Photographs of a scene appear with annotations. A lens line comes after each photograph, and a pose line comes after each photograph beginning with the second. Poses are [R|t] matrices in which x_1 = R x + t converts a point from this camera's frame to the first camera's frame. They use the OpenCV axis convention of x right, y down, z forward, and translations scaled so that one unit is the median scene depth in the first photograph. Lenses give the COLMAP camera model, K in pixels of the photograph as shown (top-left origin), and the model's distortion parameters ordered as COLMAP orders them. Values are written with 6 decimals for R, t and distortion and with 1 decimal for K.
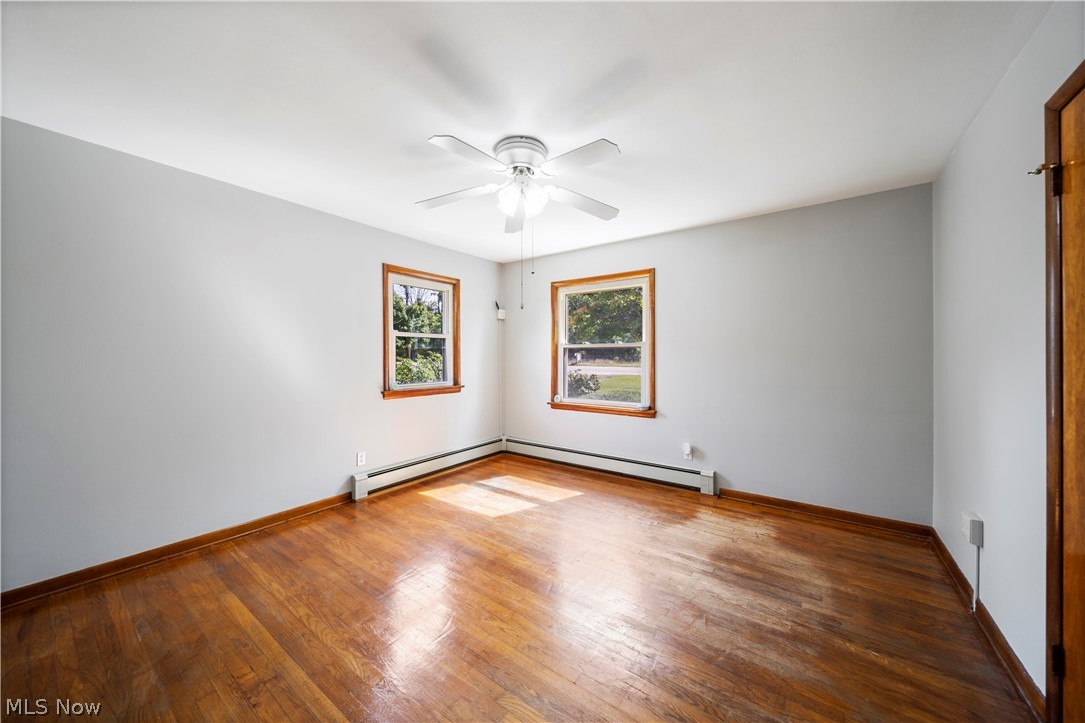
lens RADIAL K [[381.6, 0, 547.7], [0, 381.6, 358.3], [0, 0, 1]] dist [0.000806, -0.000027]
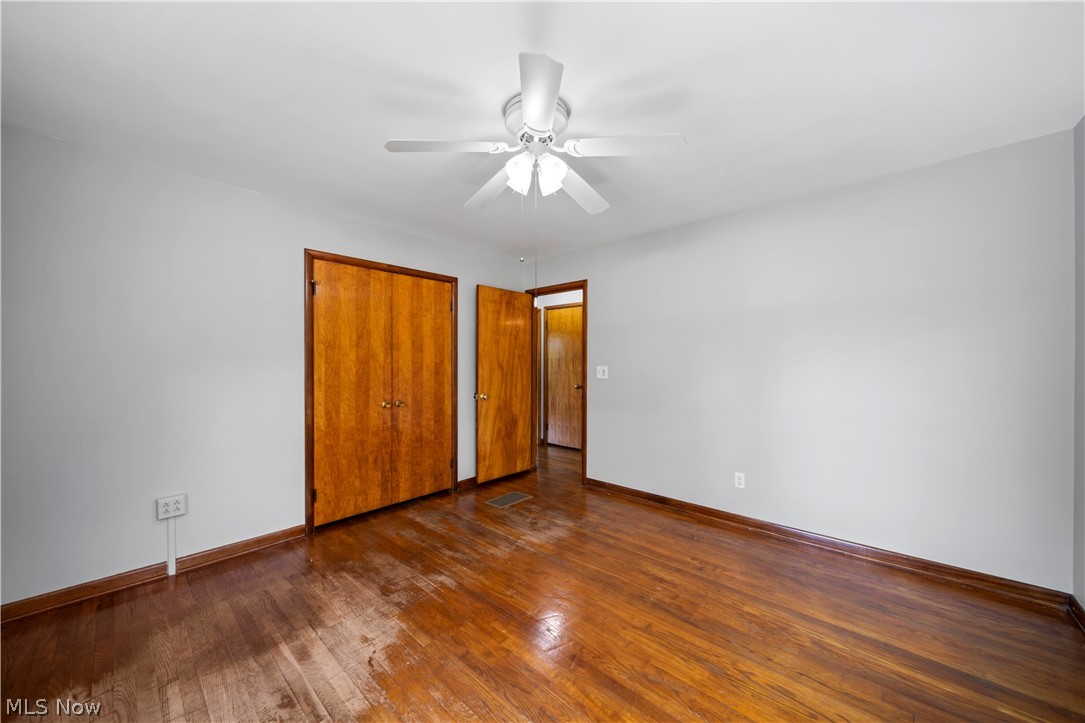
lens RADIAL K [[381.6, 0, 547.7], [0, 381.6, 358.3], [0, 0, 1]] dist [0.000806, -0.000027]
pose [[-0.994530, 0.005139, 0.104323, -0.186548], [0.005367, 0.999984, 0.001901, -0.020191], [-0.104311, 0.002451, -0.994542, 1.874890]]
